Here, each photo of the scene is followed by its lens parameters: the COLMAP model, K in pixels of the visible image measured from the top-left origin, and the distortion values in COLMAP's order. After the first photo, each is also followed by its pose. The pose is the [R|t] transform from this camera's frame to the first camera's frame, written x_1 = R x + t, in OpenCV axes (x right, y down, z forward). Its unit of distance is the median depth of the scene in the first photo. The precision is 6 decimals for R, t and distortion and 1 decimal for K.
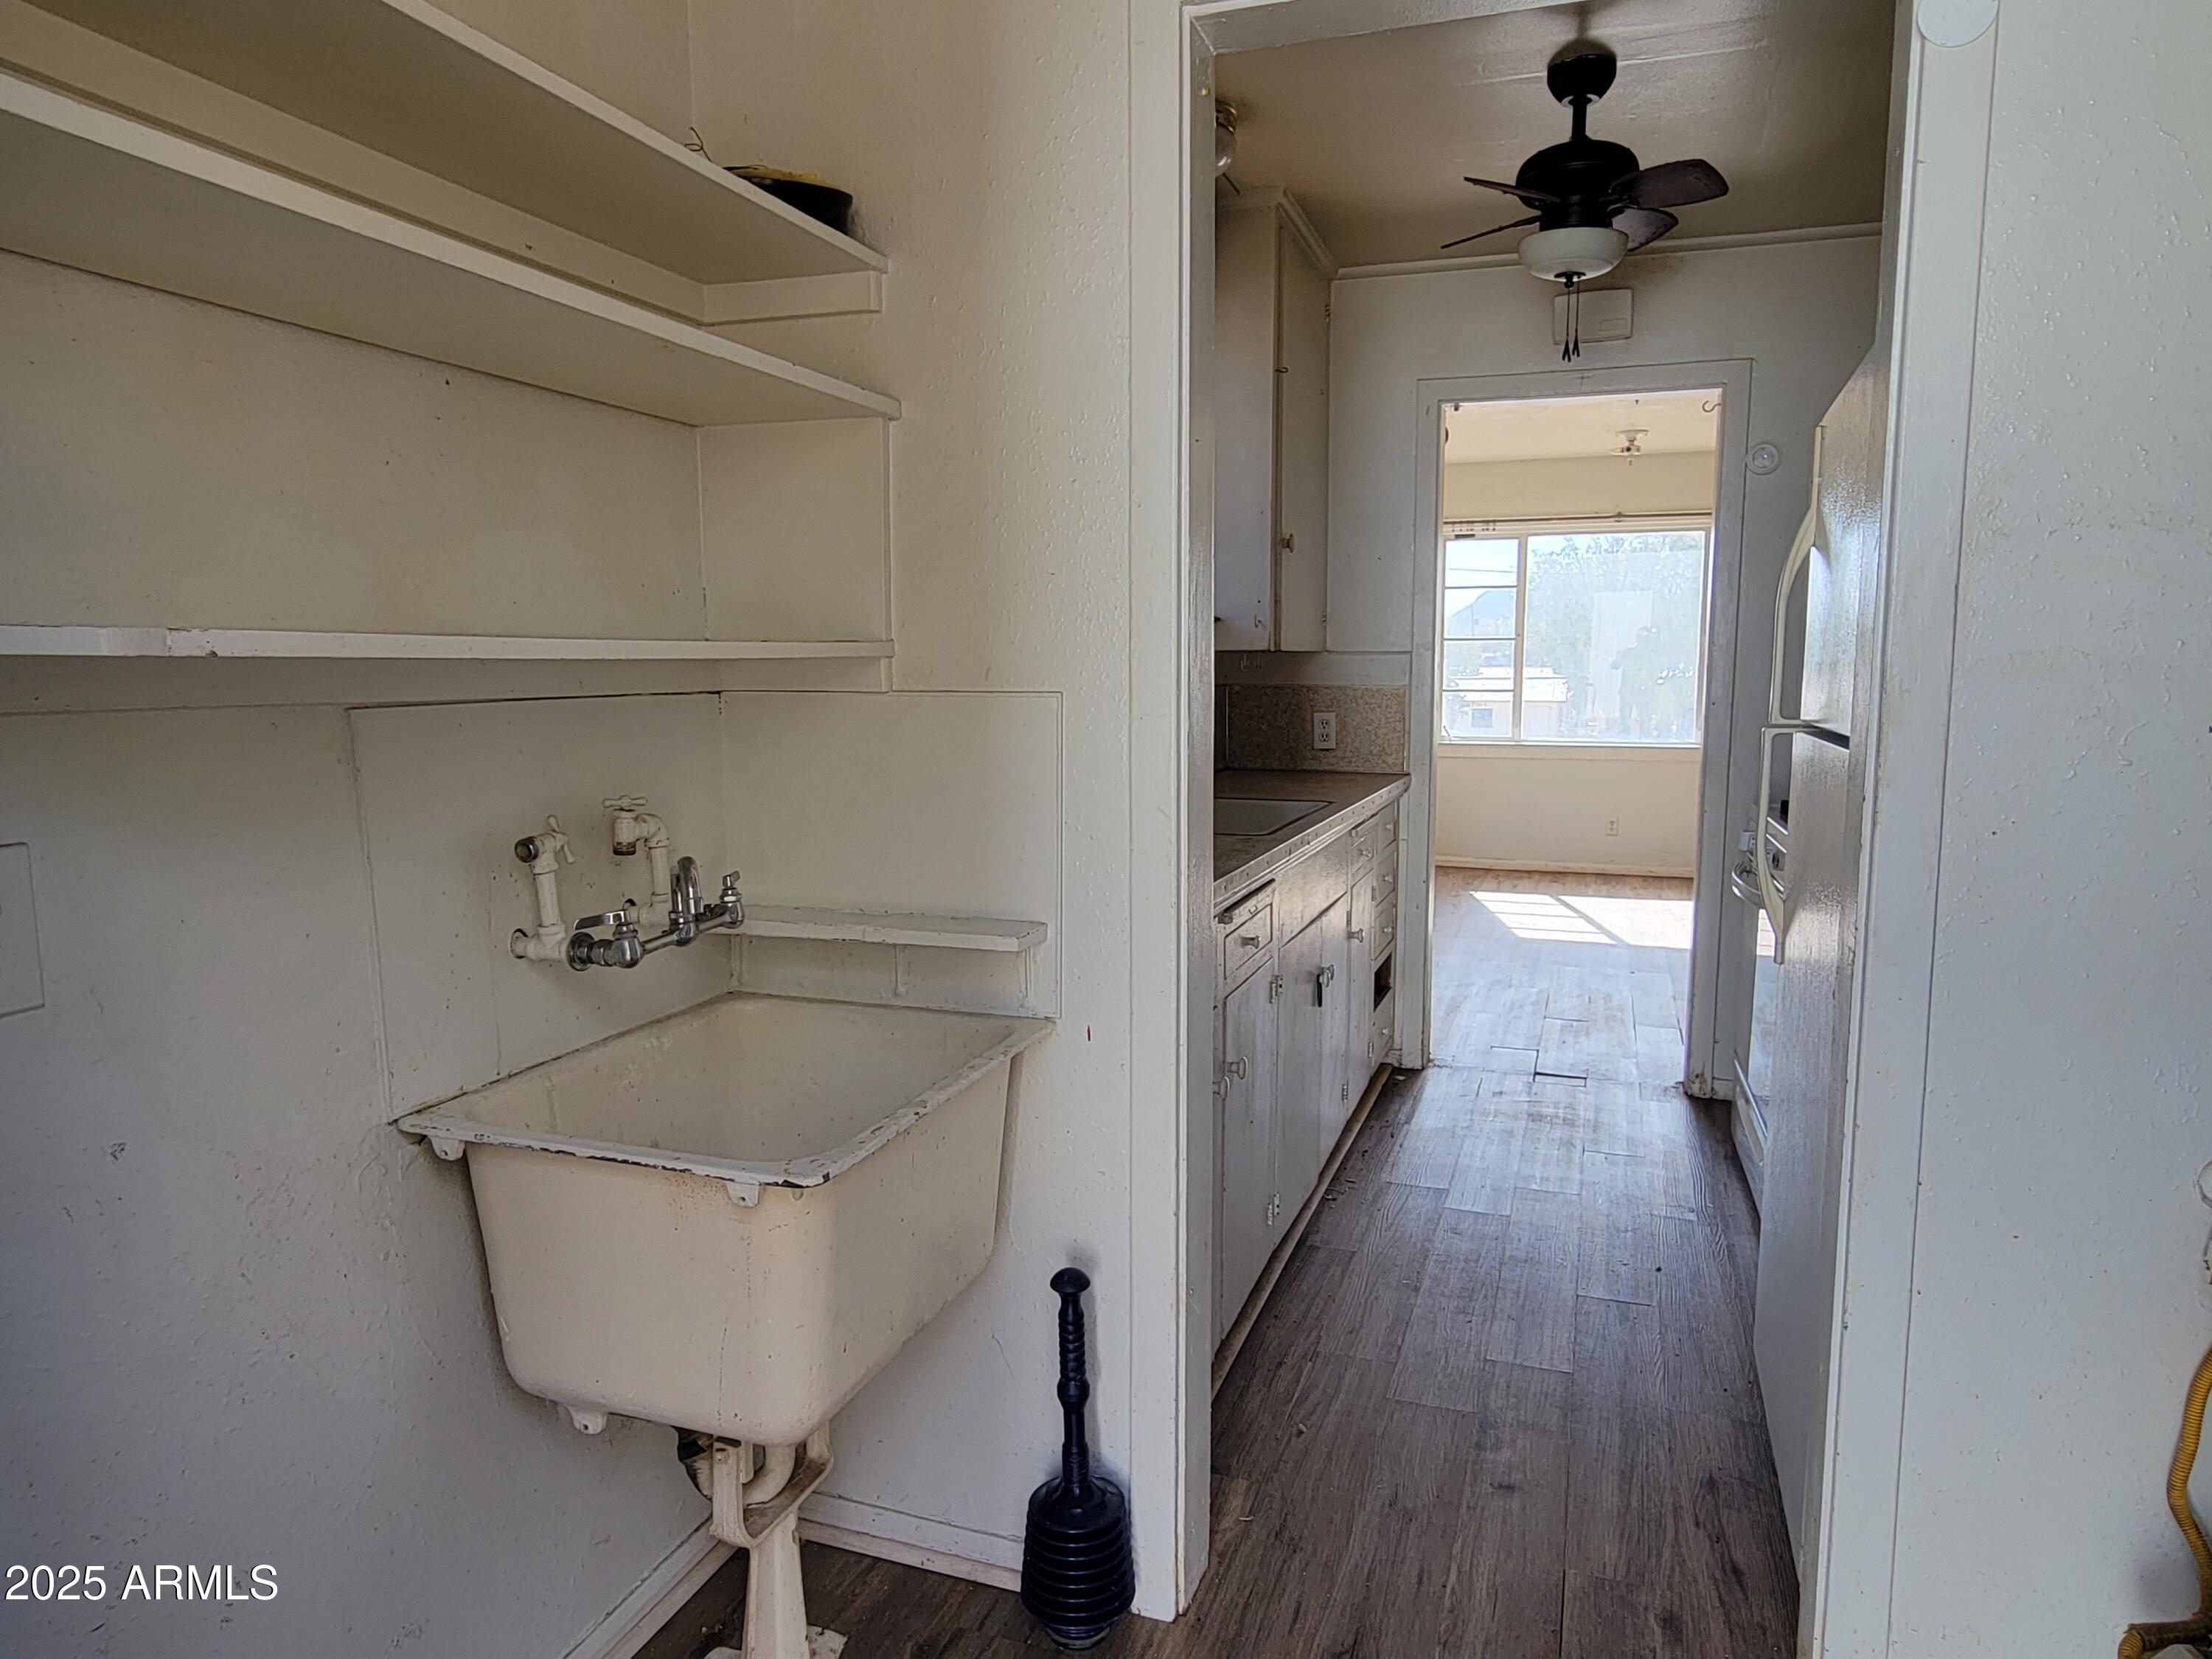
lens RADIAL K [[1429.3, 0, 1106.0], [0, 1429.3, 829.5], [0, 0, 1]] dist [0.001307, -0.000315]
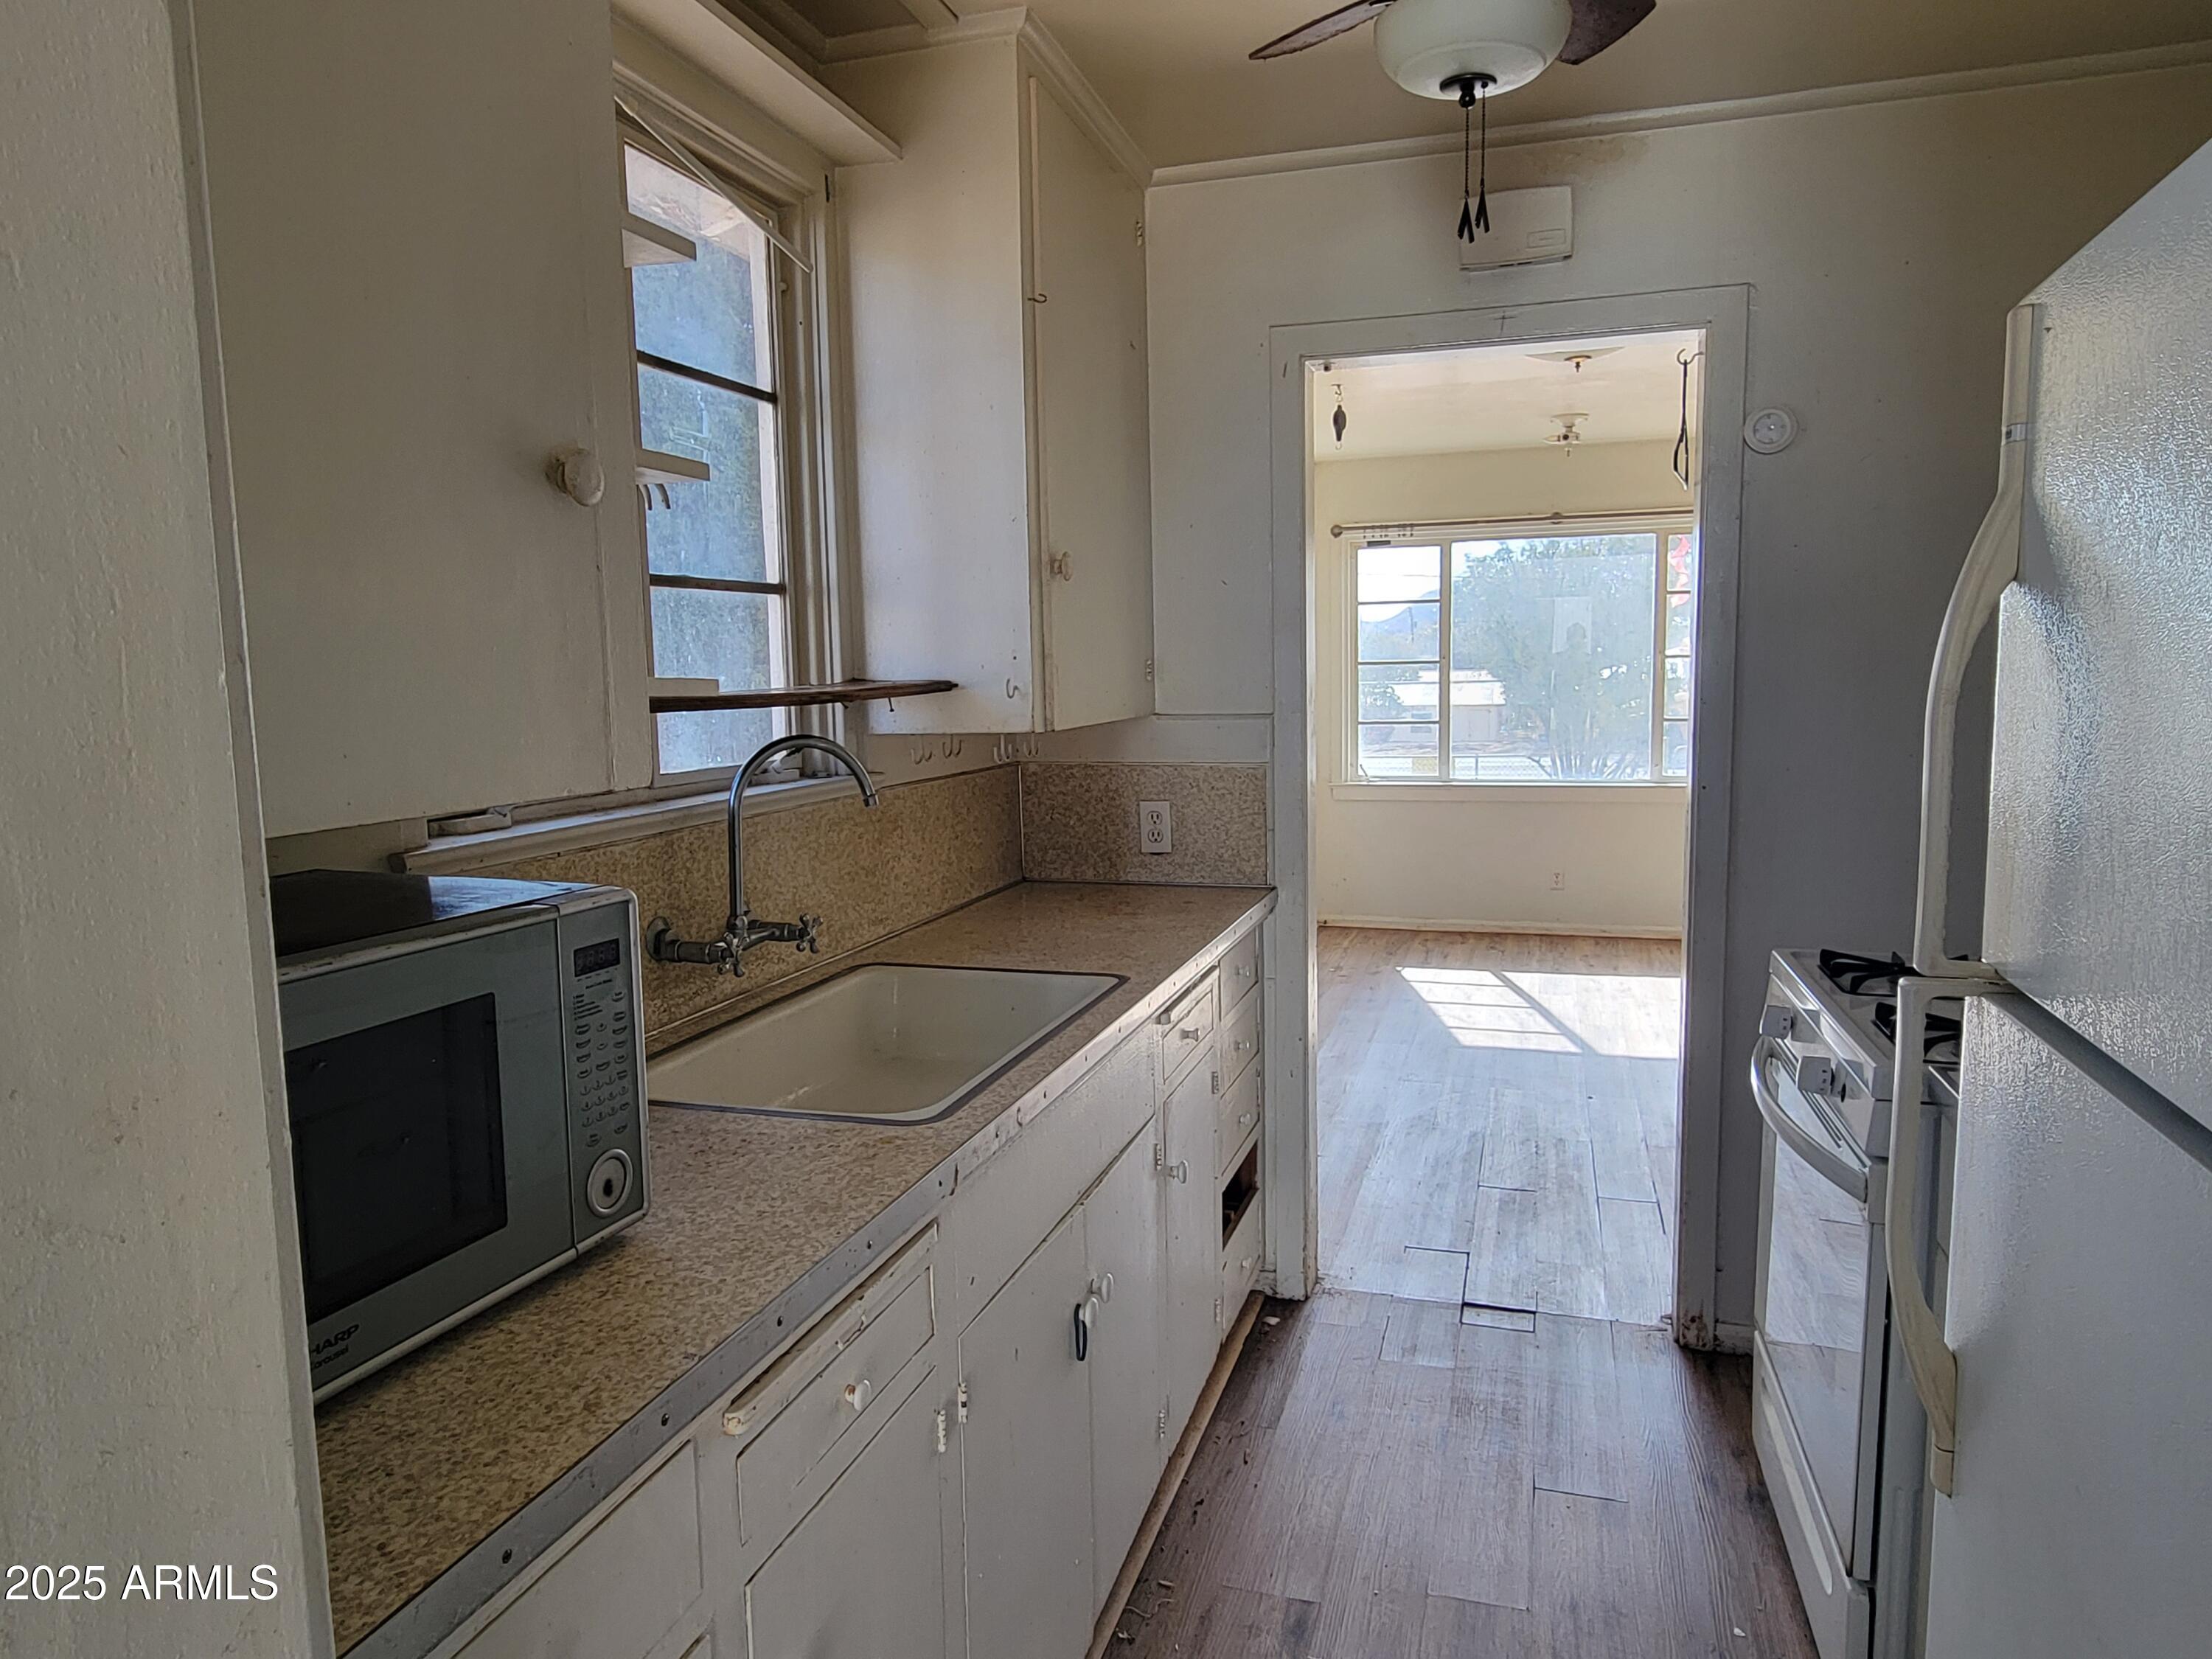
lens RADIAL K [[1422.2, 0, 1099.4], [0, 1422.2, 814.6], [0, 0, 1]] dist [-0.001166, 0.000653]
pose [[0.999291, -0.021165, 0.031143, 0.103530], [0.021611, 0.999668, -0.014031, -0.065820], [-0.030836, 0.014694, 0.999416, 0.299111]]
